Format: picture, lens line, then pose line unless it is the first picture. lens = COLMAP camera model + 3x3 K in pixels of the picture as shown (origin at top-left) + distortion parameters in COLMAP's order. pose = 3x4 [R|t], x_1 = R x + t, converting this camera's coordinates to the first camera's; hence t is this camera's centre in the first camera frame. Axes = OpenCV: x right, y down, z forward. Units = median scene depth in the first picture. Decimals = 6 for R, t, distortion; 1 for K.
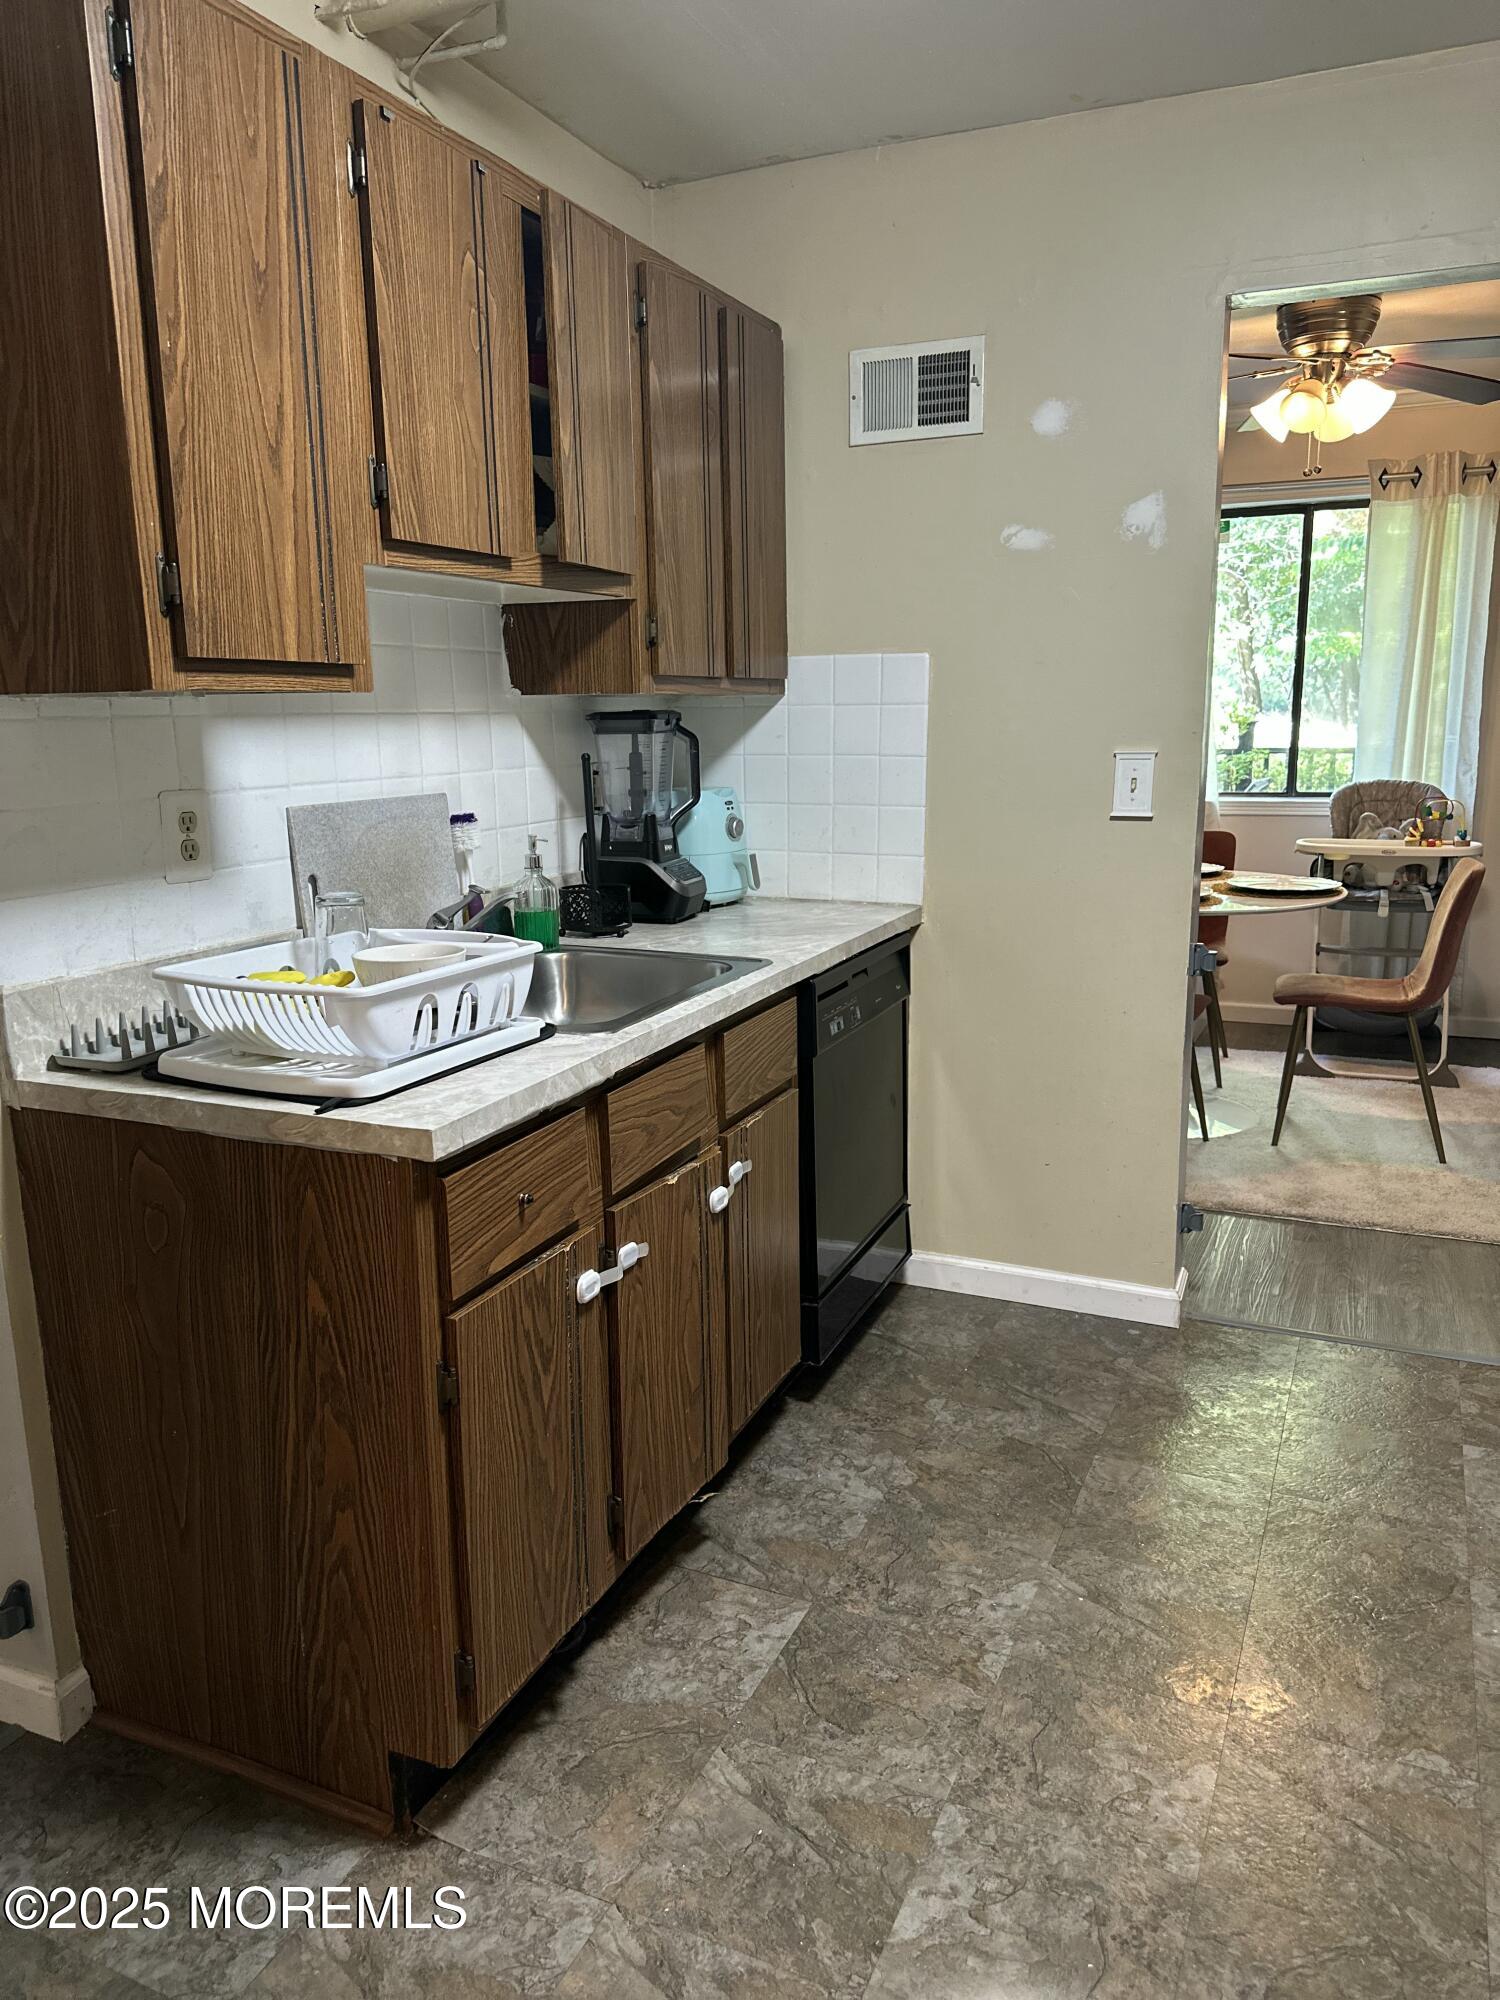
lens RADIAL K [[1410.0, 0, 750.0], [0, 1410.0, 1000.0], [0, 0, 1]] dist [0.052507, -0.065776]
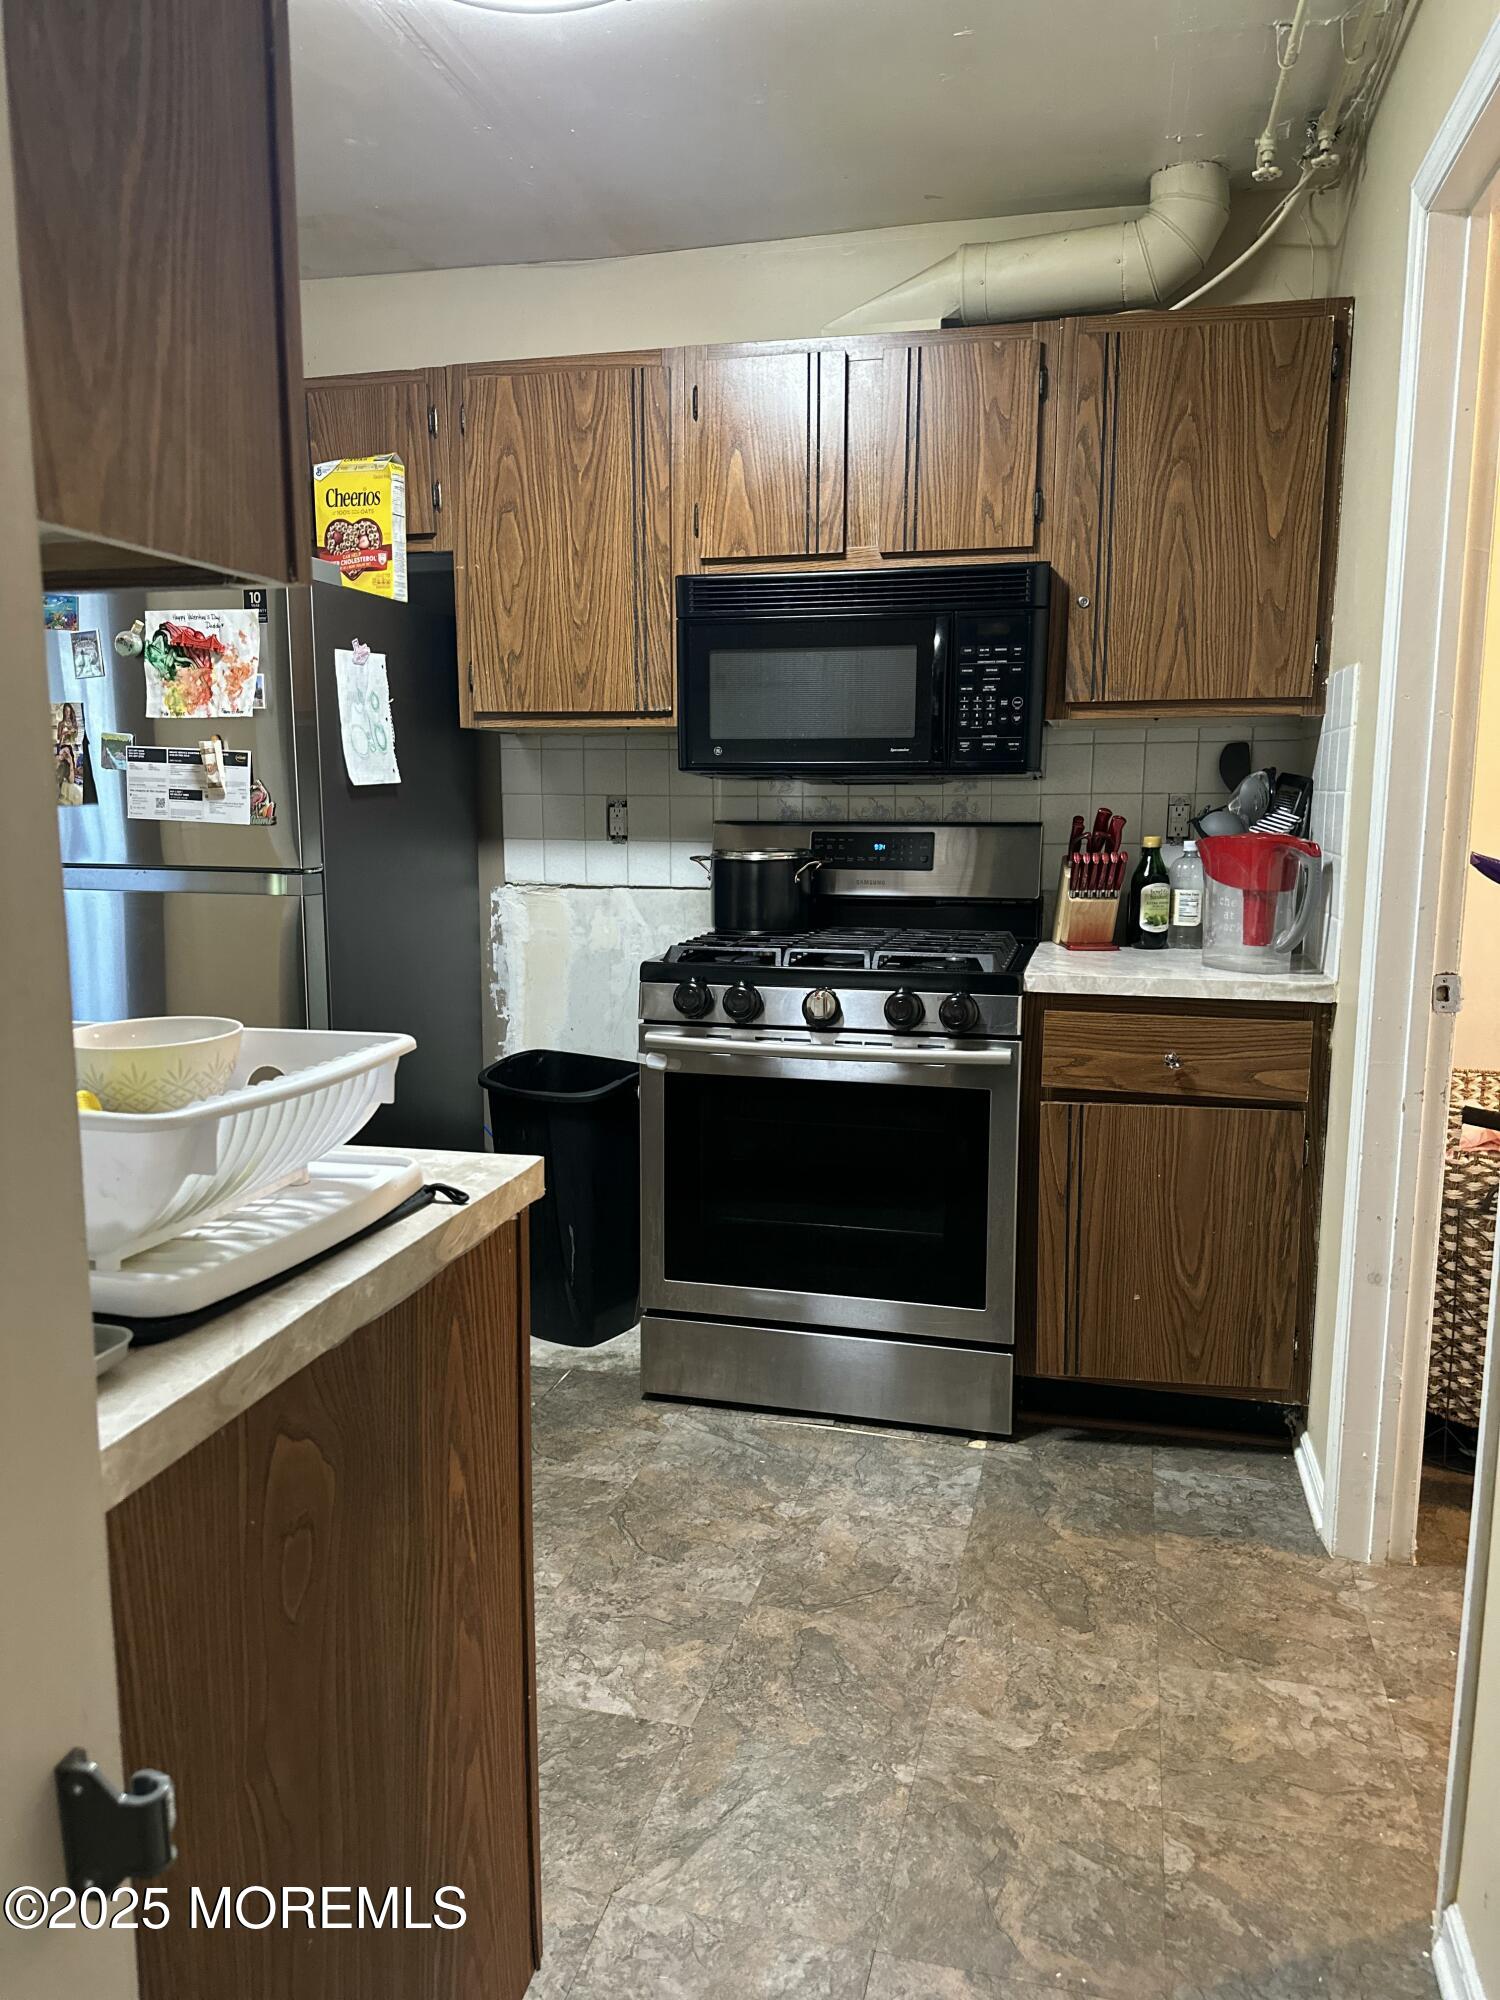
lens RADIAL K [[1390.6, 0, 750.5], [0, 1390.6, 1008.1], [0, 0, 1]] dist [0.048494, -0.046819]
pose [[-0.165669, -0.132126, 0.977290, -0.730487], [0.205425, 0.964623, 0.165237, -0.076364], [-0.964549, 0.228134, -0.132666, 0.662458]]
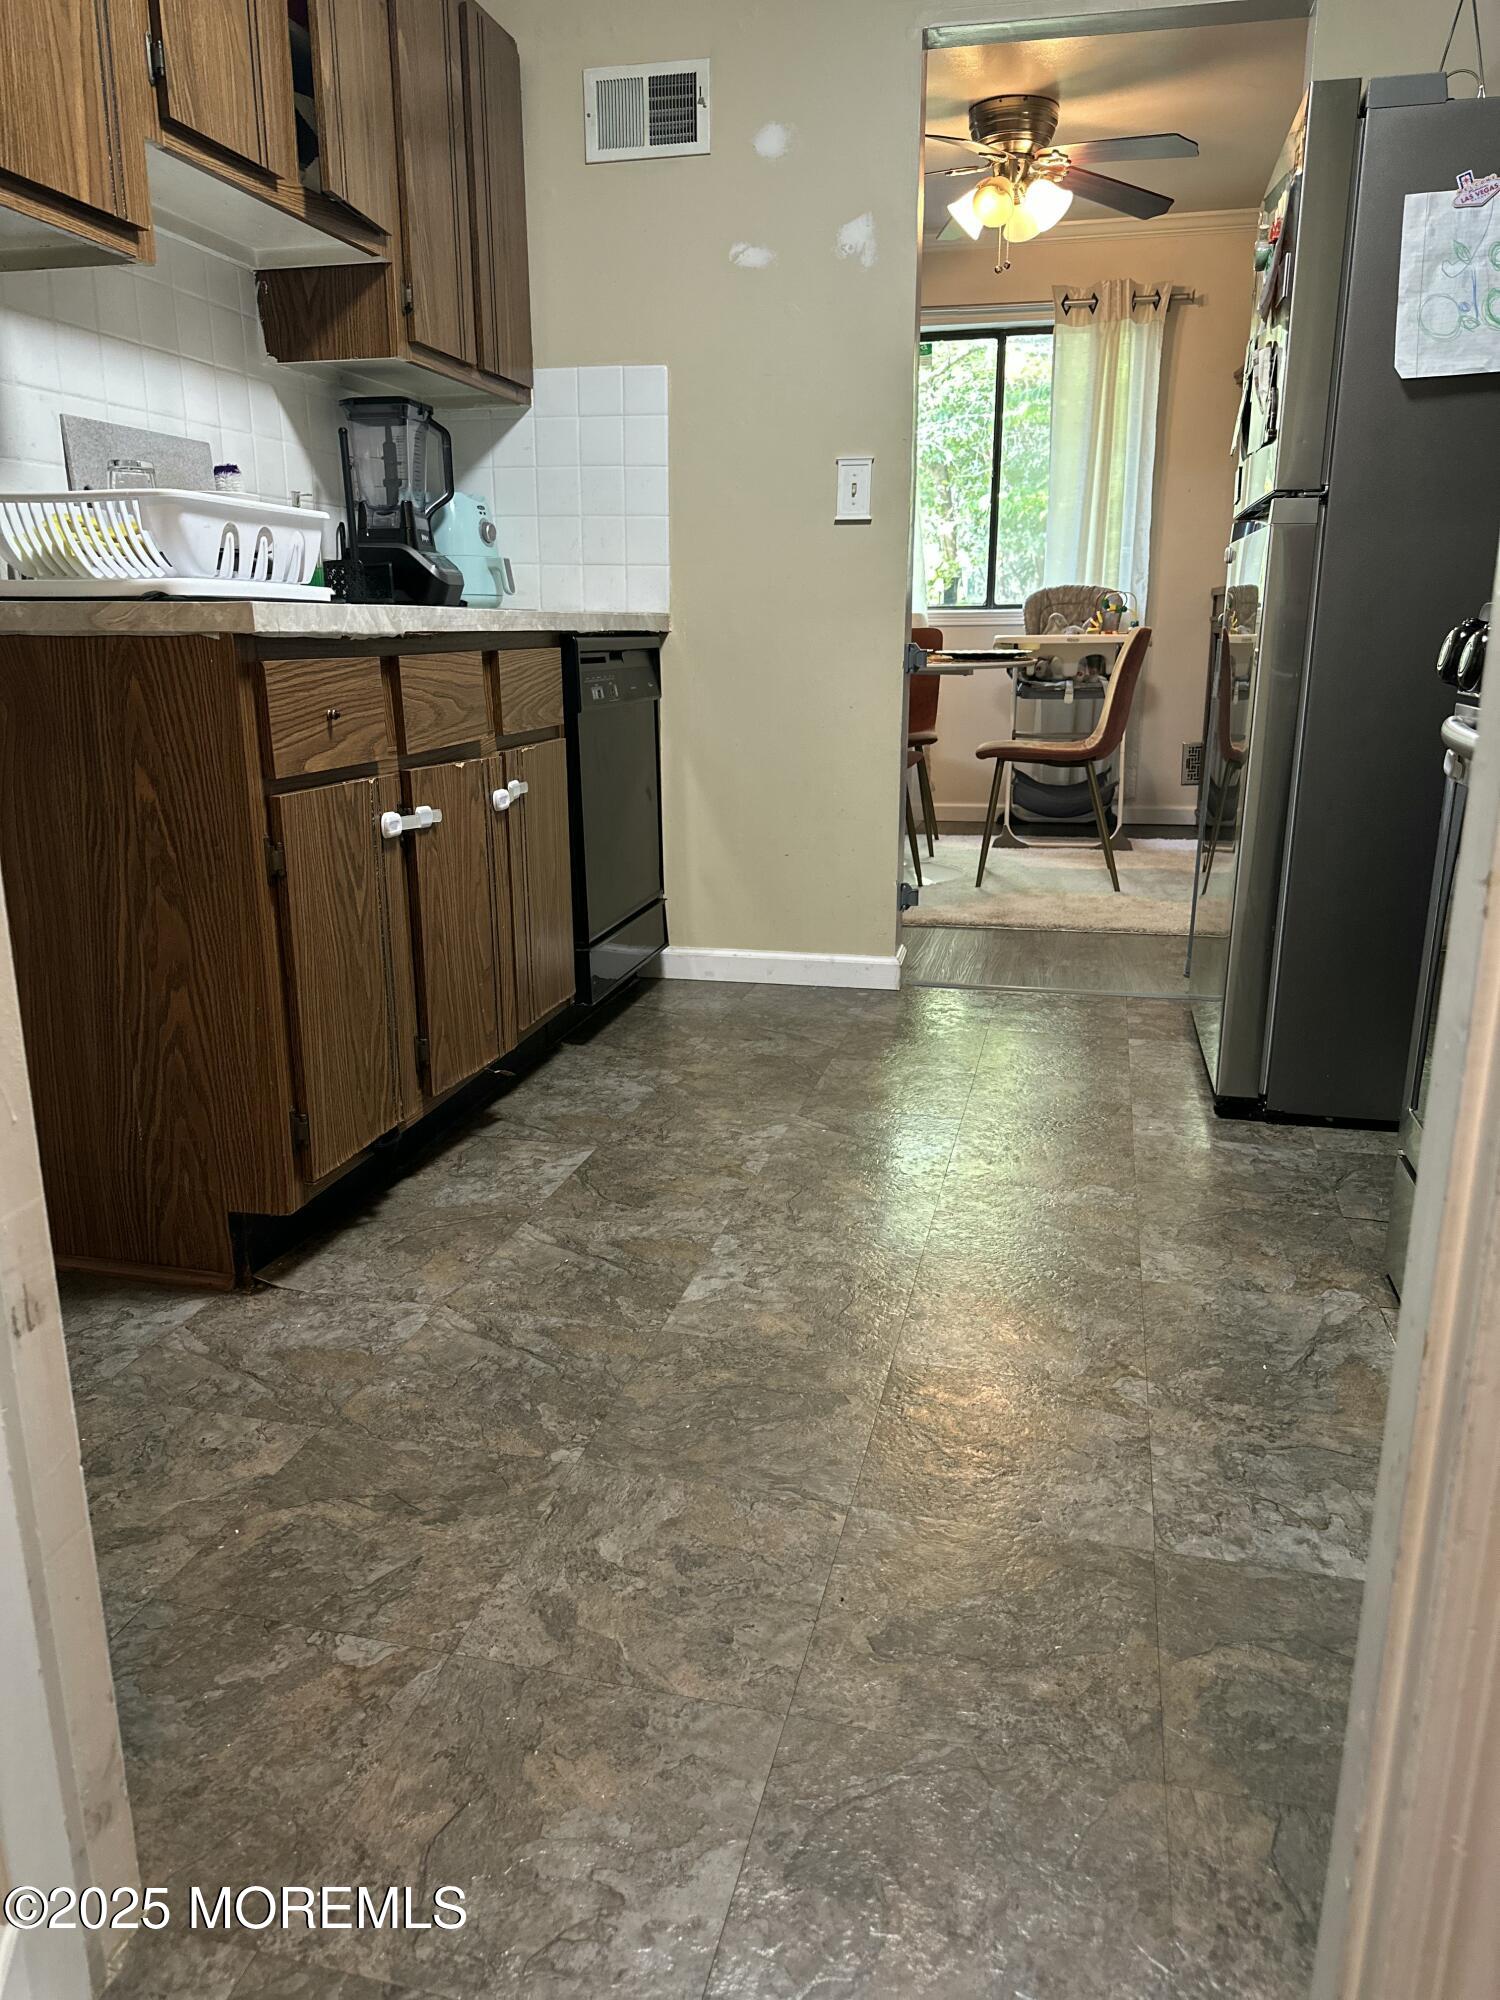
lens RADIAL K [[1393.4, 0, 743.9], [0, 1393.4, 995.1], [0, 0, 1]] dist [0.169746, -0.316050]
pose [[0.982291, -0.036286, 0.183813, -0.042880], [0.026920, 0.998221, 0.053196, 0.240713], [-0.185417, -0.047306, 0.981521, -0.126072]]
